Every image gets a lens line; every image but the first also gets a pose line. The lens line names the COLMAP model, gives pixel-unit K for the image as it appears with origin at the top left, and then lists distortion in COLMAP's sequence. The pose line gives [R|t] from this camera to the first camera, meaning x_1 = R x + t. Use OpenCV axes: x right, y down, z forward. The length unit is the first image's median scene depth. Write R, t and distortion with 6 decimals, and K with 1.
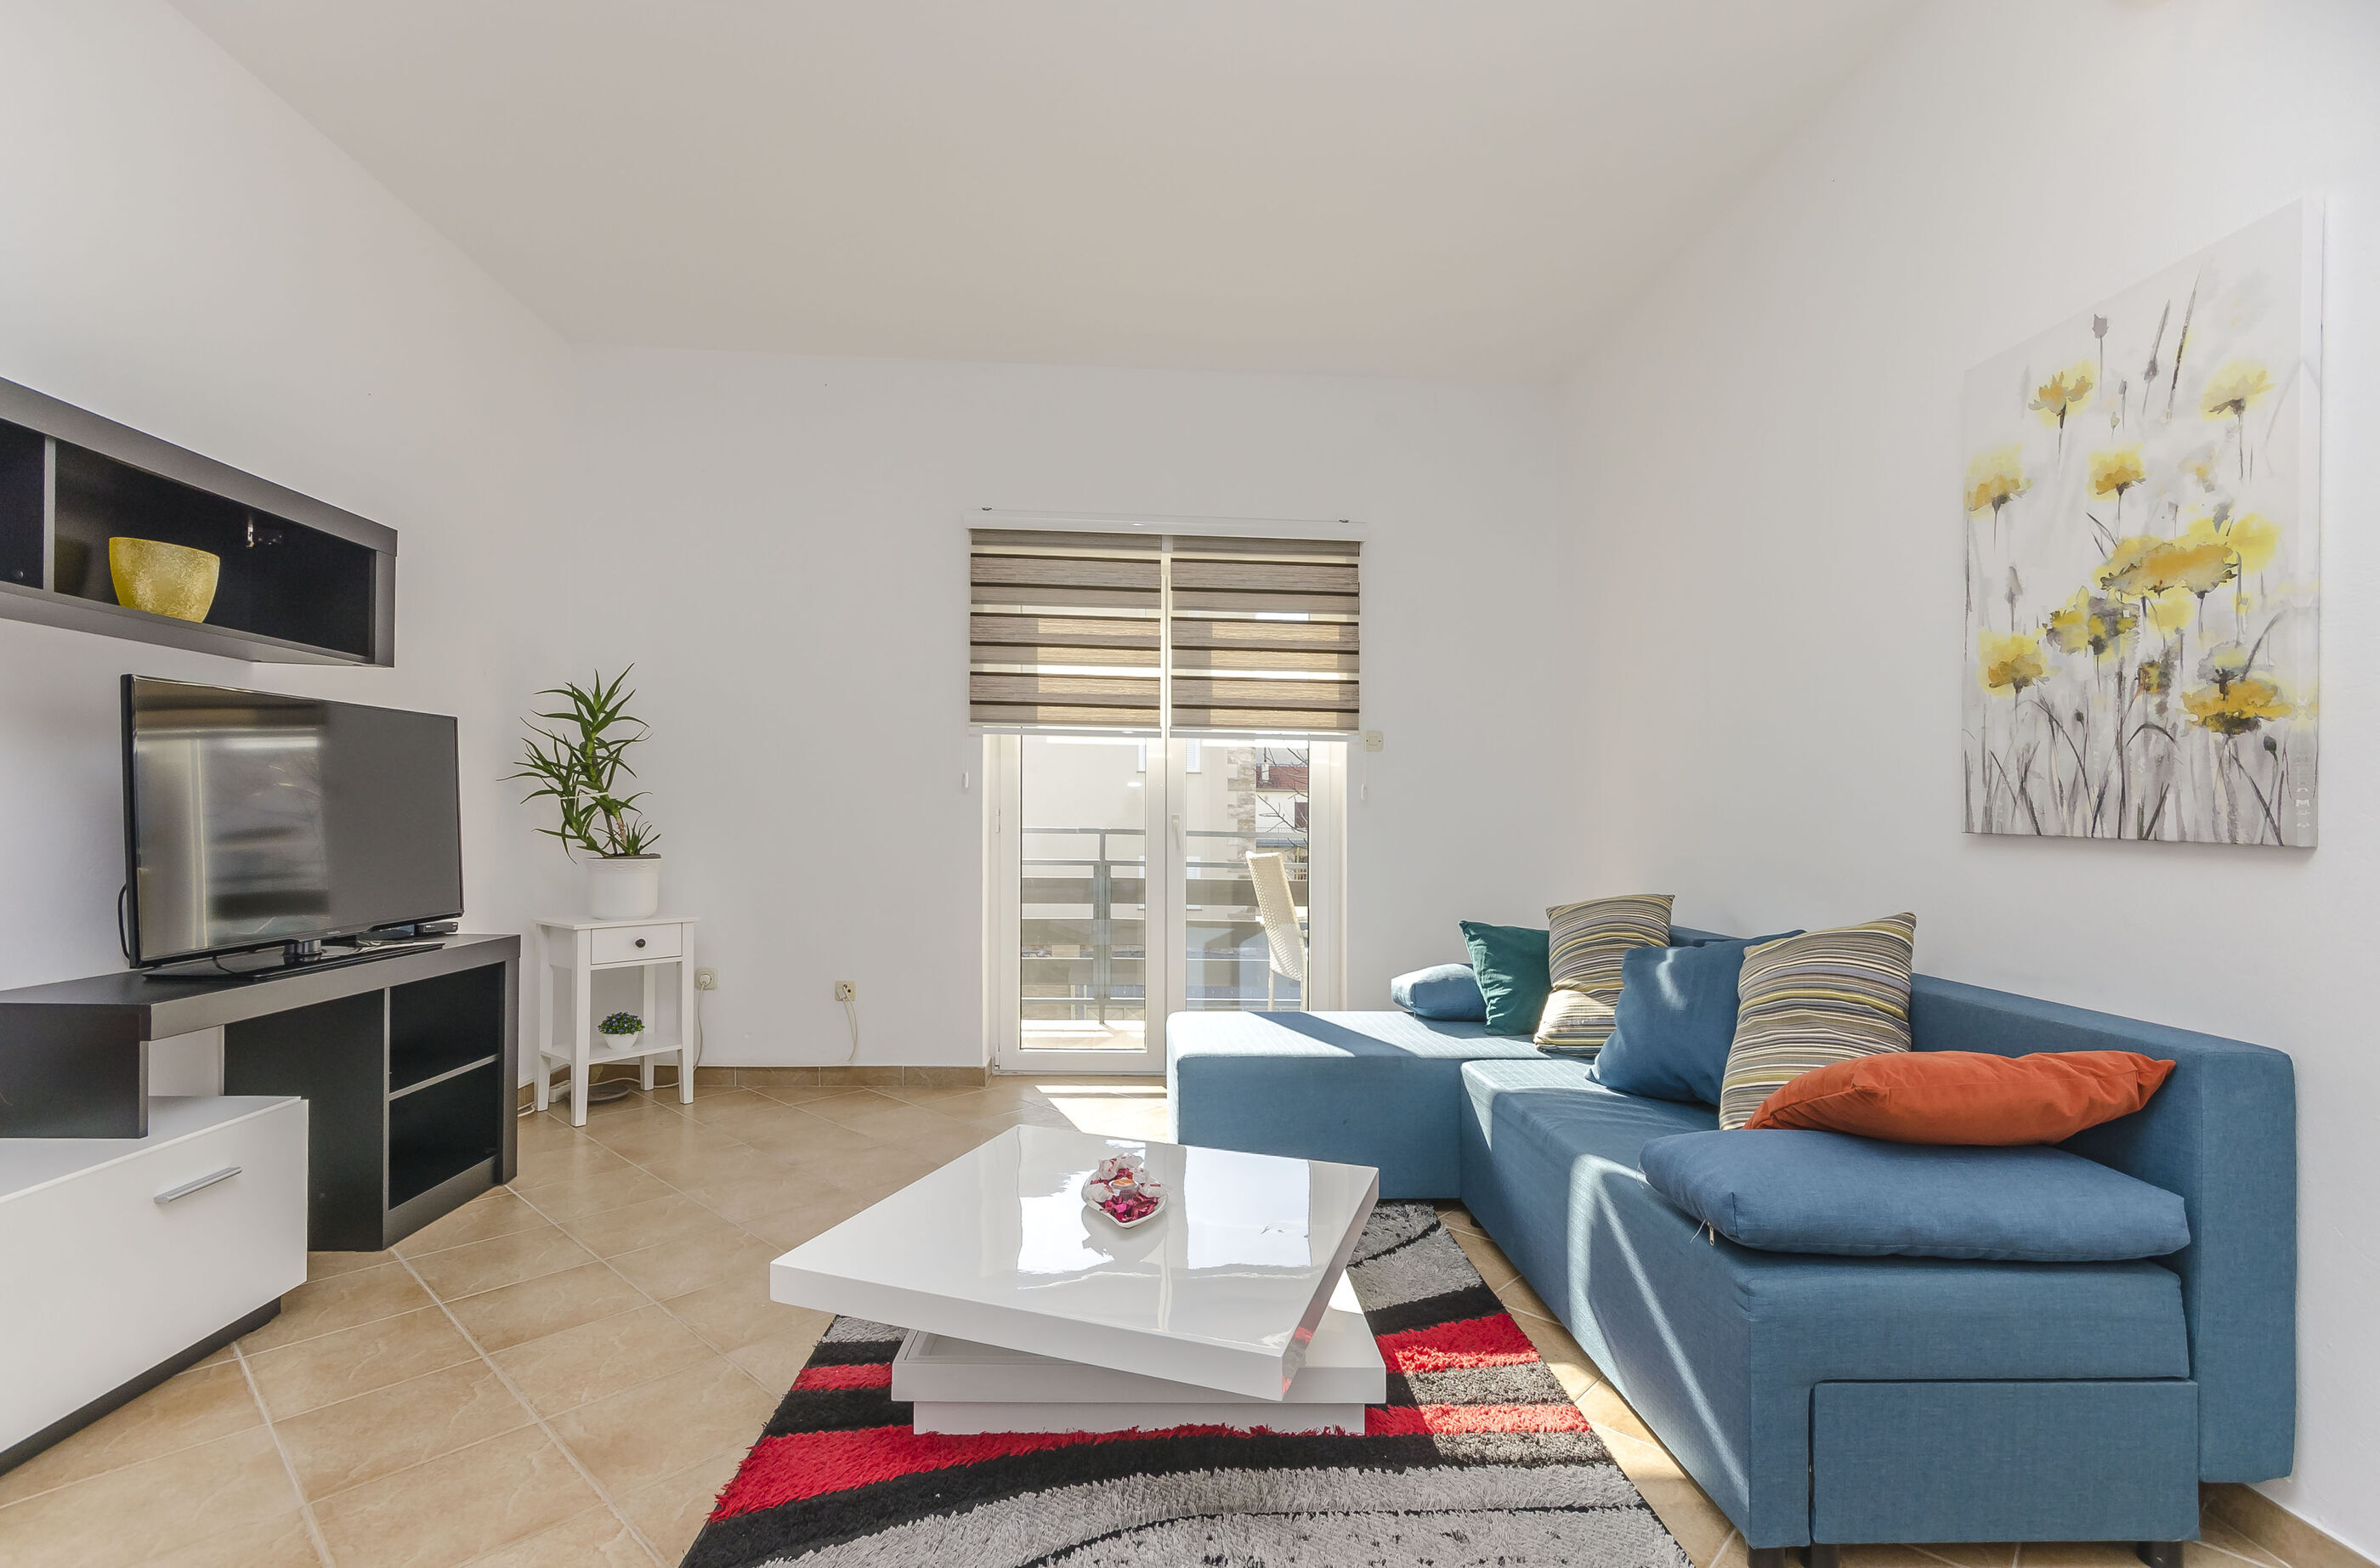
lens RADIAL K [[1030.5, 0, 1197.7], [0, 1030.5, 800.6], [0, 0, 1]] dist [0.004217, 0.000650]
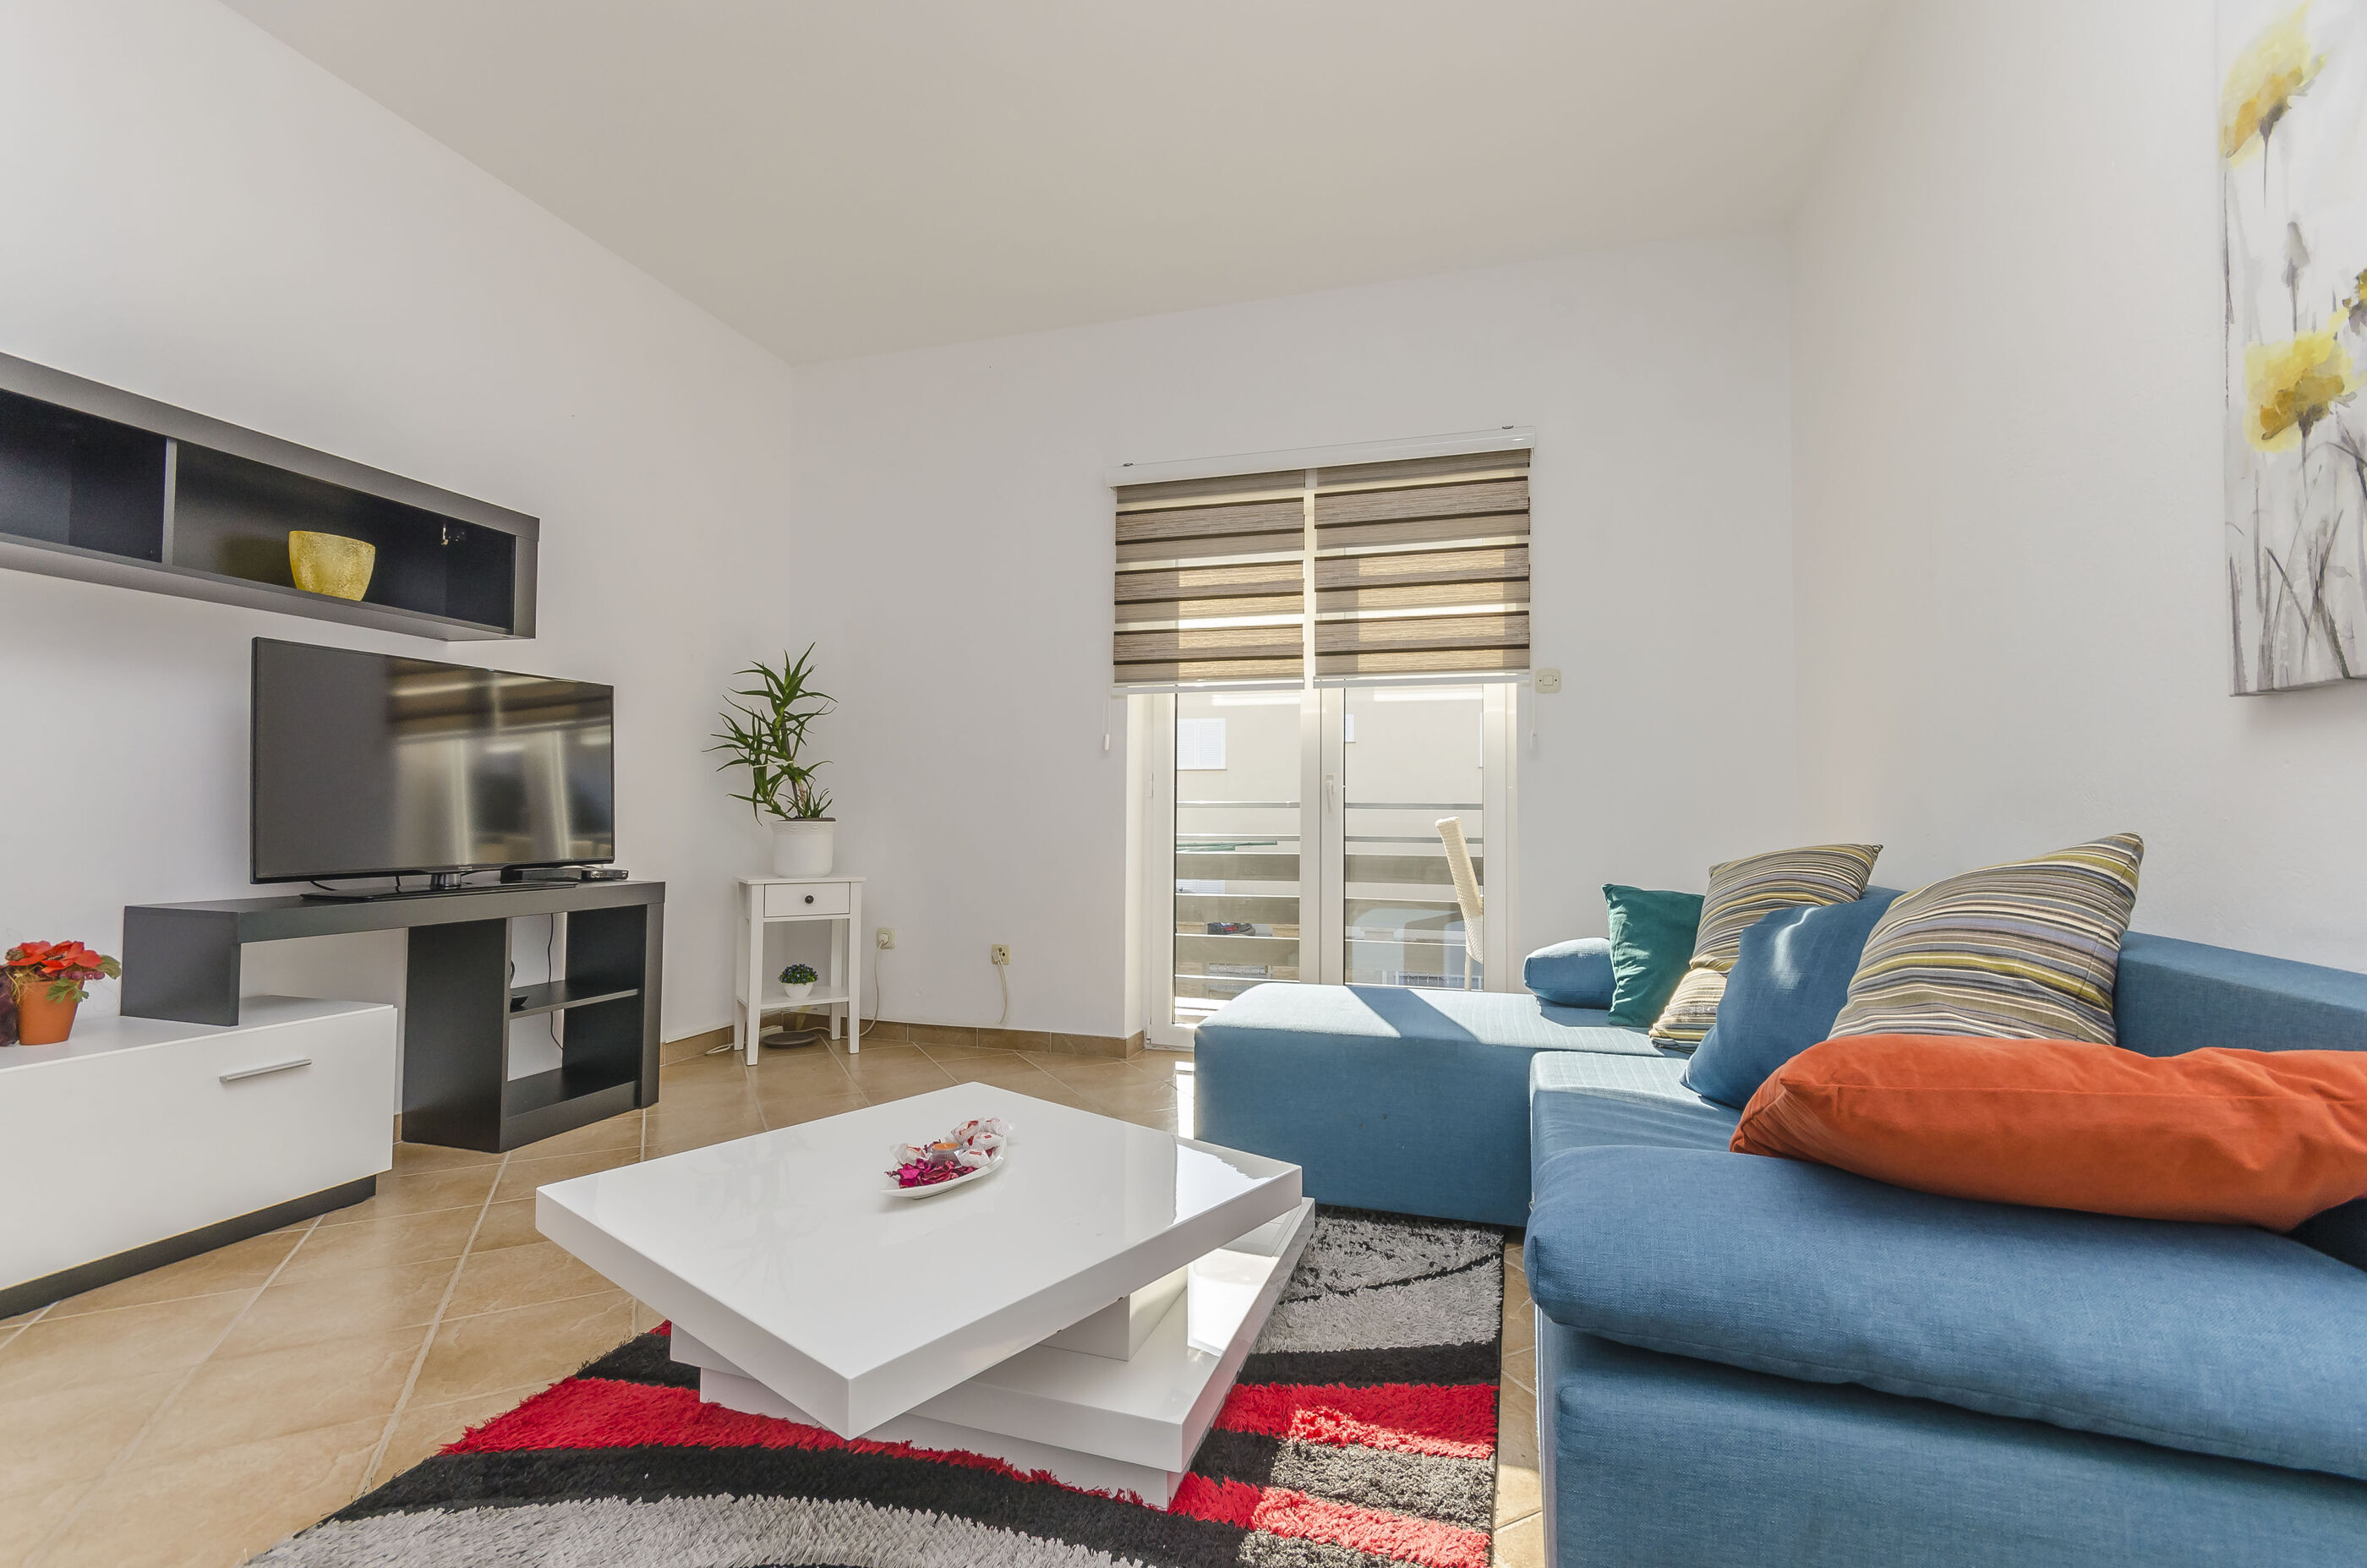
lens RADIAL K [[1020.2, 0, 1198.0], [0, 1020.2, 779.3], [0, 0, 1]] dist [0.002644, 0.001376]
pose [[0.943680, -0.020825, -0.330204, 0.236015], [0.013783, 0.999625, -0.023651, 0.053178], [0.330573, 0.017768, 0.943613, 0.157988]]
